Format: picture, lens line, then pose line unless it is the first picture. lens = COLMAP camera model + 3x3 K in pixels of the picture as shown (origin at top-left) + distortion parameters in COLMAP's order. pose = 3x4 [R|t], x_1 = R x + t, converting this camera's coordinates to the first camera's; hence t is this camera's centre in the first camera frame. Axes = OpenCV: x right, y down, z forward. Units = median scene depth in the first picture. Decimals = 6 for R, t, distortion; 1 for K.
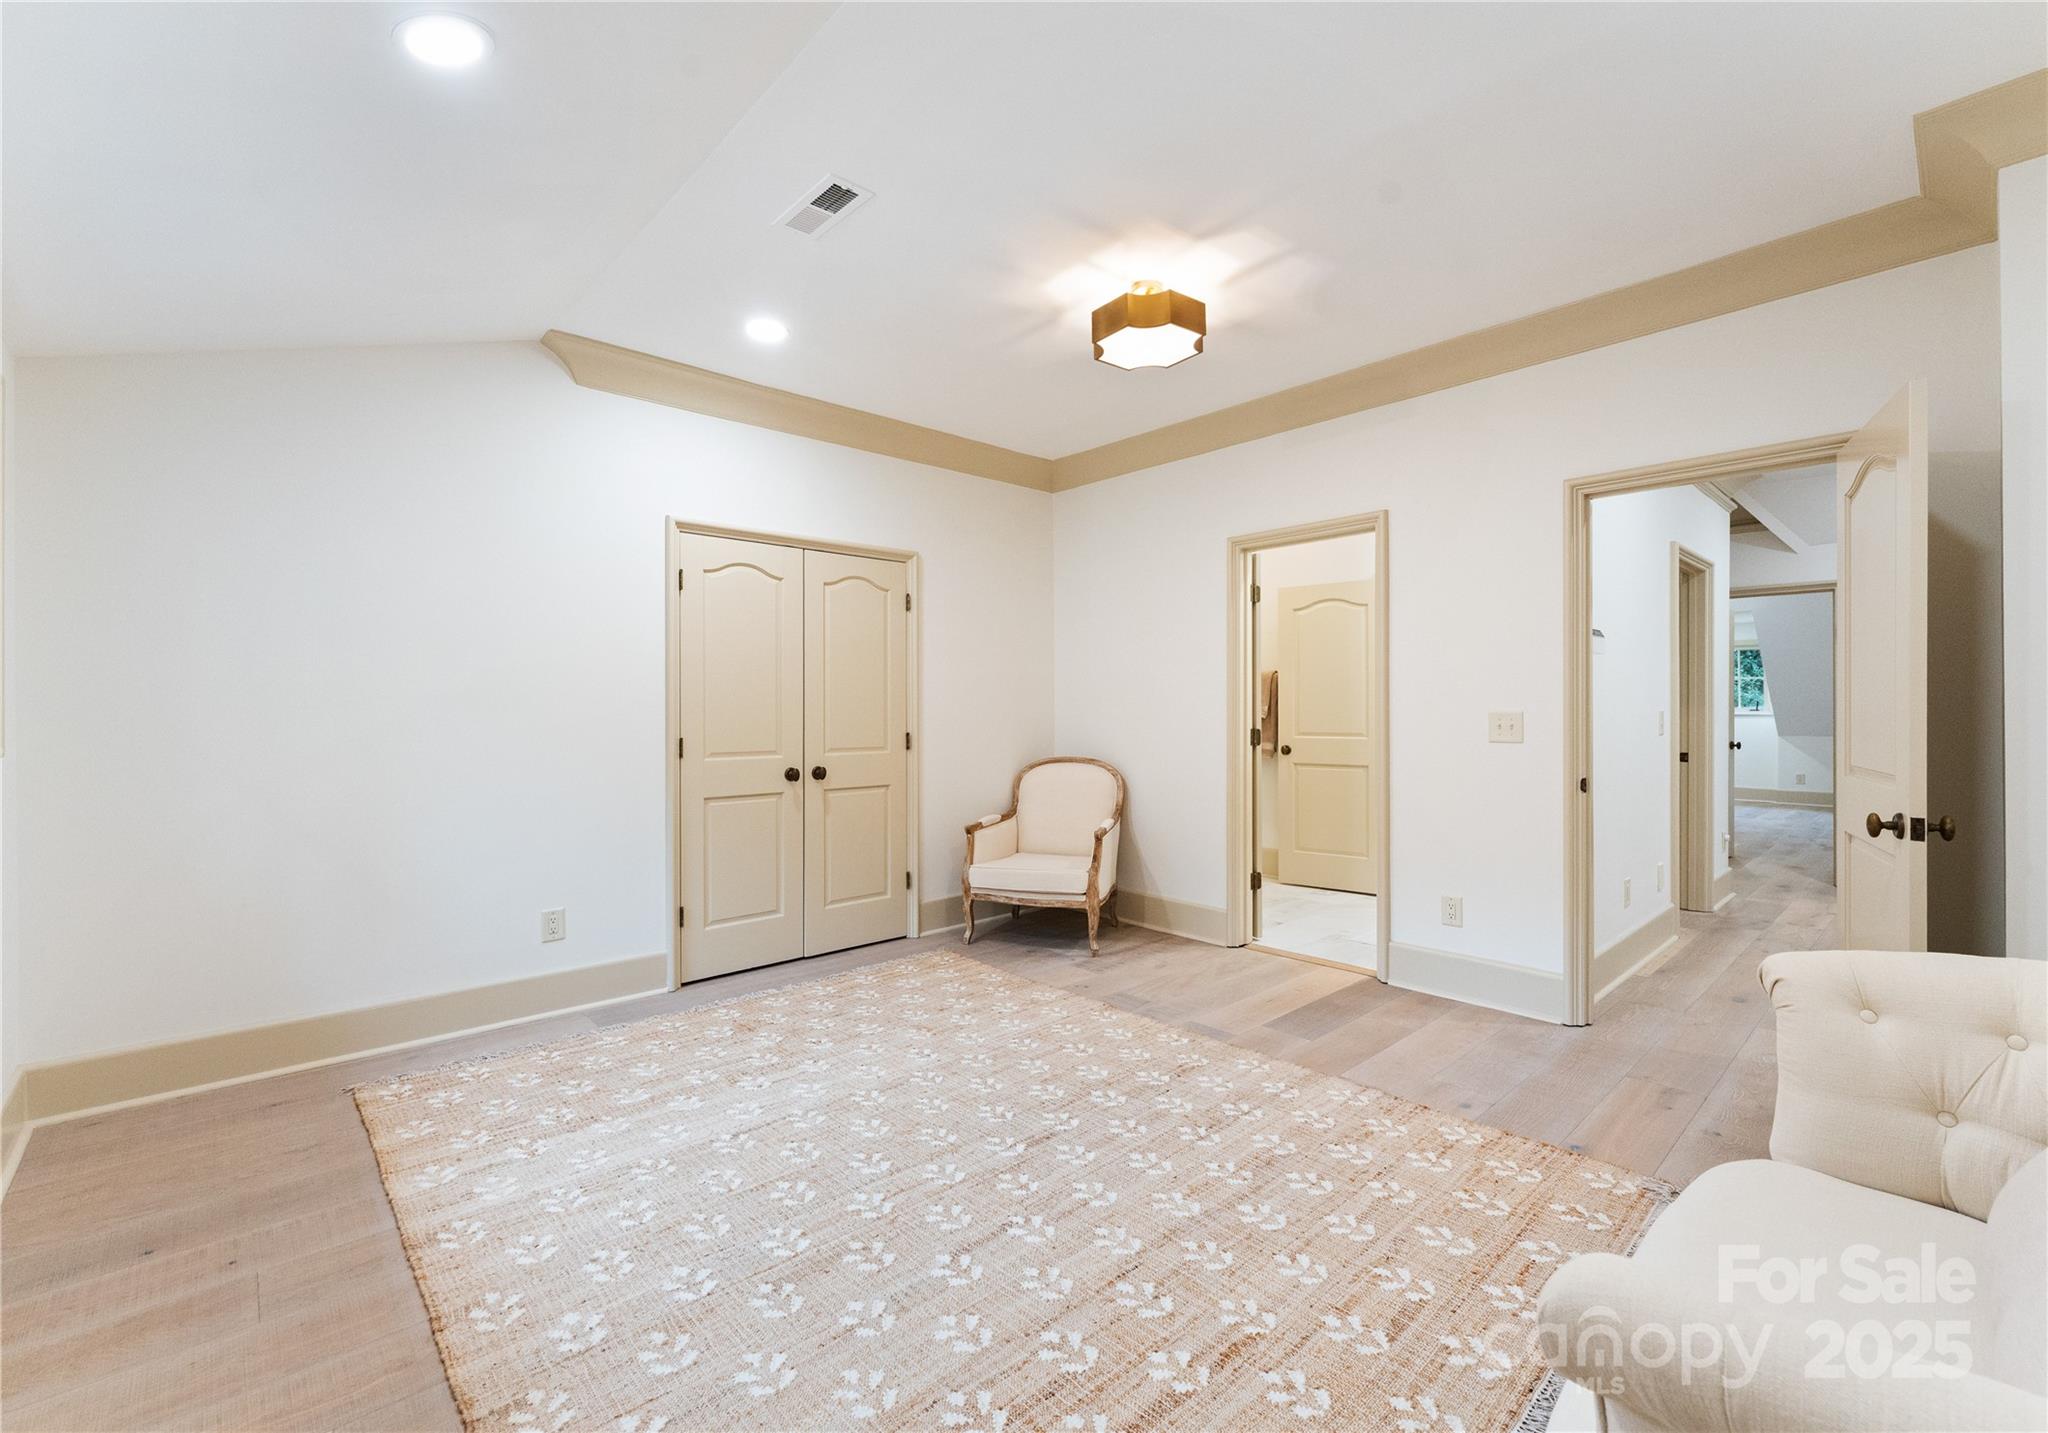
lens RADIAL K [[870.4, 0, 1027.4], [0, 870.4, 728.7], [0, 0, 1]] dist [0.000411, -0.000366]
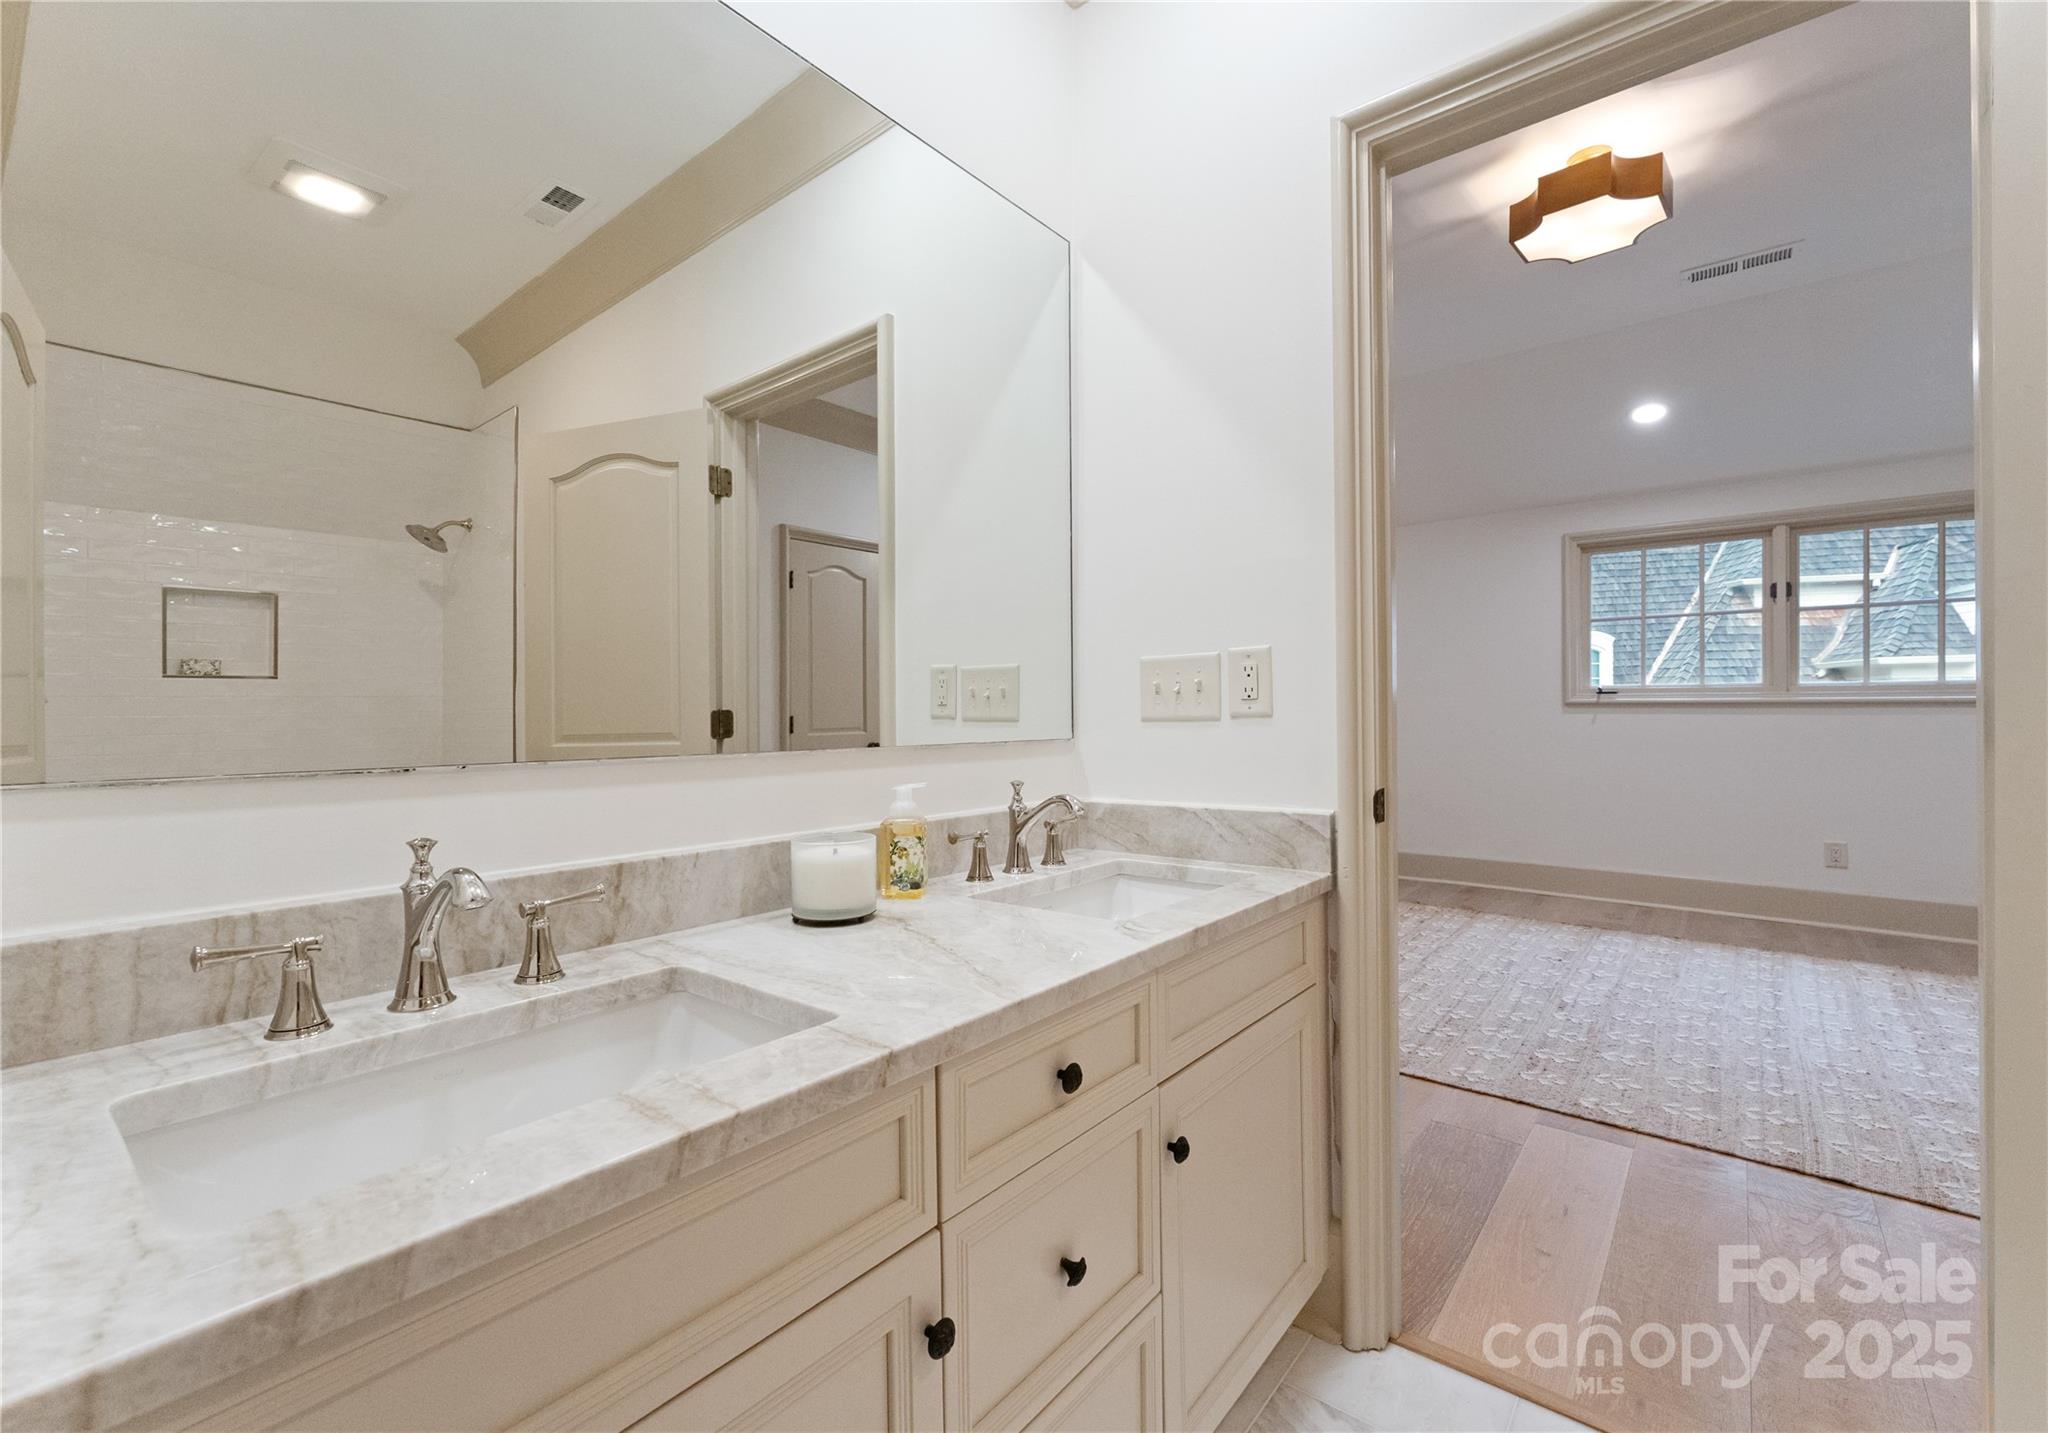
lens RADIAL K [[870.4, 0, 1027.4], [0, 870.4, 728.7], [0, 0, 1]] dist [0.000411, -0.000366]
pose [[-0.989545, 0.012883, -0.143651, 0.537178], [0.007835, 0.999334, 0.035649, 0.002896], [0.144014, 0.034151, -0.988986, 1.170568]]
